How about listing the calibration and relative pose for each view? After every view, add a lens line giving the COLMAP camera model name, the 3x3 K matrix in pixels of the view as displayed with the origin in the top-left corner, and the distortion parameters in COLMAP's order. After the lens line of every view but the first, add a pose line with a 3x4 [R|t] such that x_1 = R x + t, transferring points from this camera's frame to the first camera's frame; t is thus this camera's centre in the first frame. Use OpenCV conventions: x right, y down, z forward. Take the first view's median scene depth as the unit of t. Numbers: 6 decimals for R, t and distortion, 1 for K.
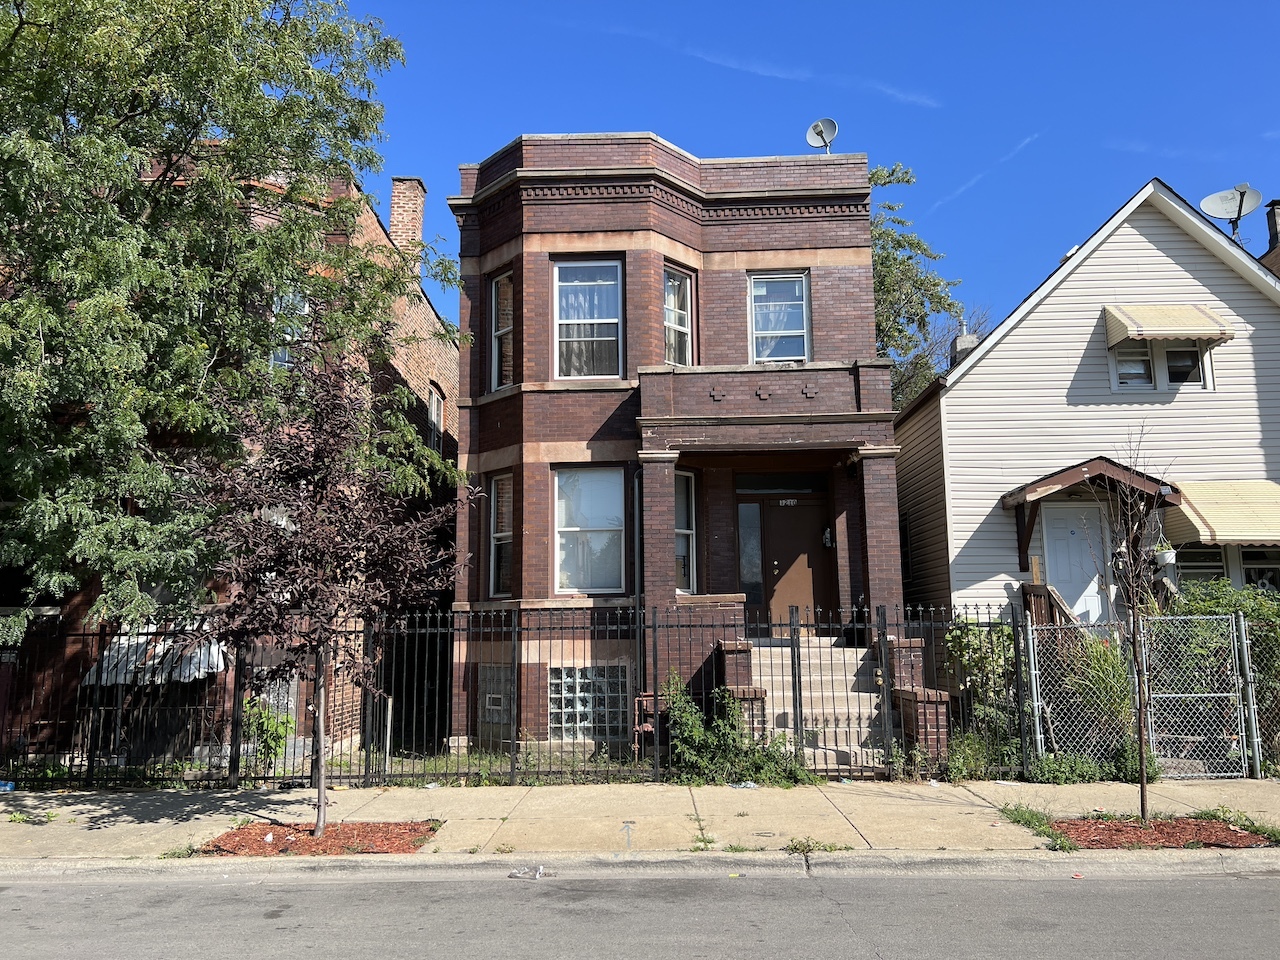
lens RADIAL K [[971.2, 0, 639.1], [0, 971.2, 480.4], [0, 0, 1]] dist [0.003662, 0.000734]
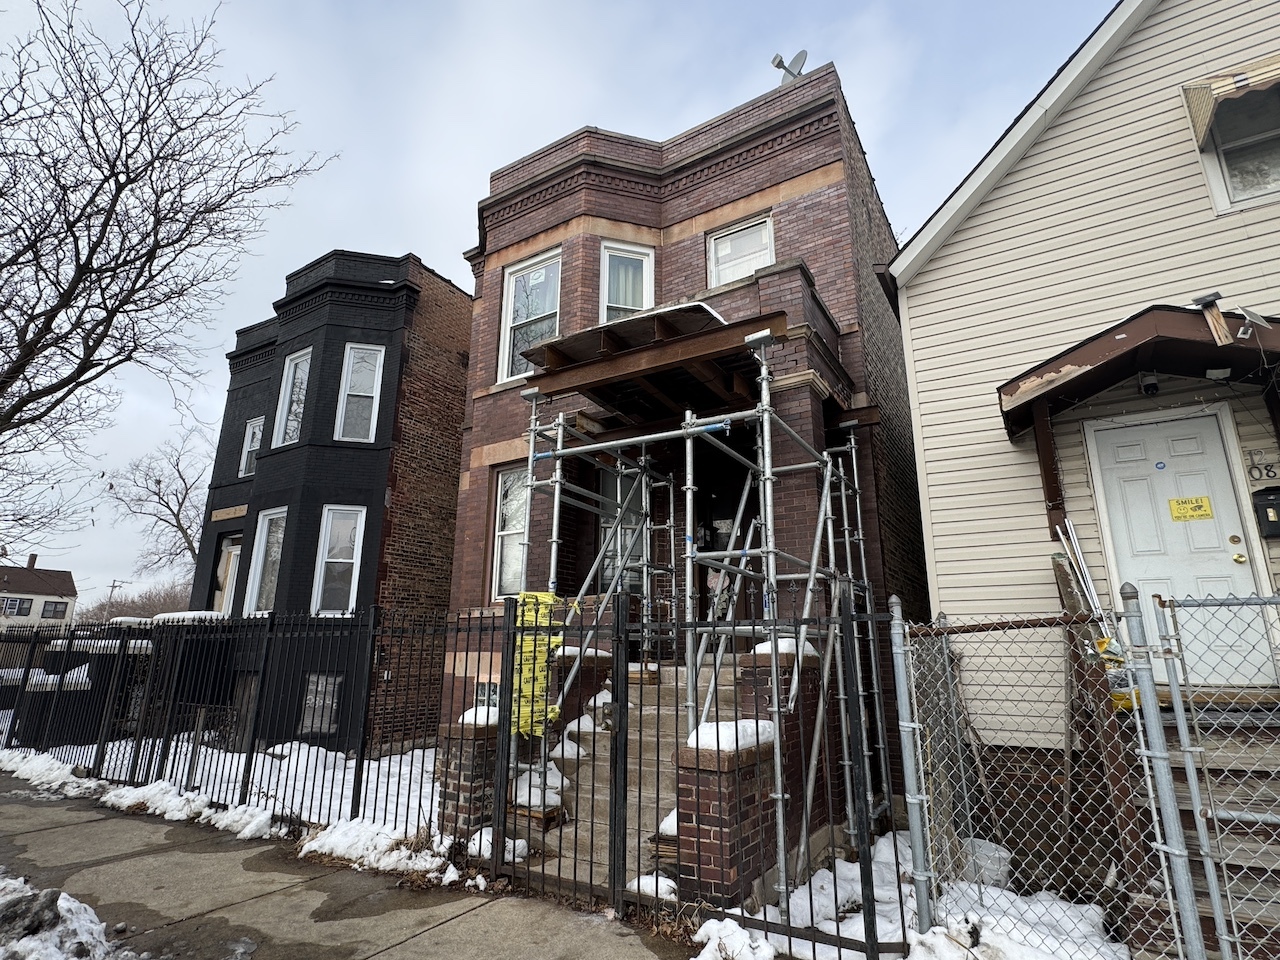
lens RADIAL K [[659.3, 0, 641.8], [0, 659.3, 475.7], [0, 0, 1]] dist [-0.006879, -0.000725]
pose [[0.861989, -0.122040, -0.492017, 0.359293], [0.069060, 0.989811, -0.124522, 0.083633], [0.502200, 0.073358, 0.861634, 0.502519]]
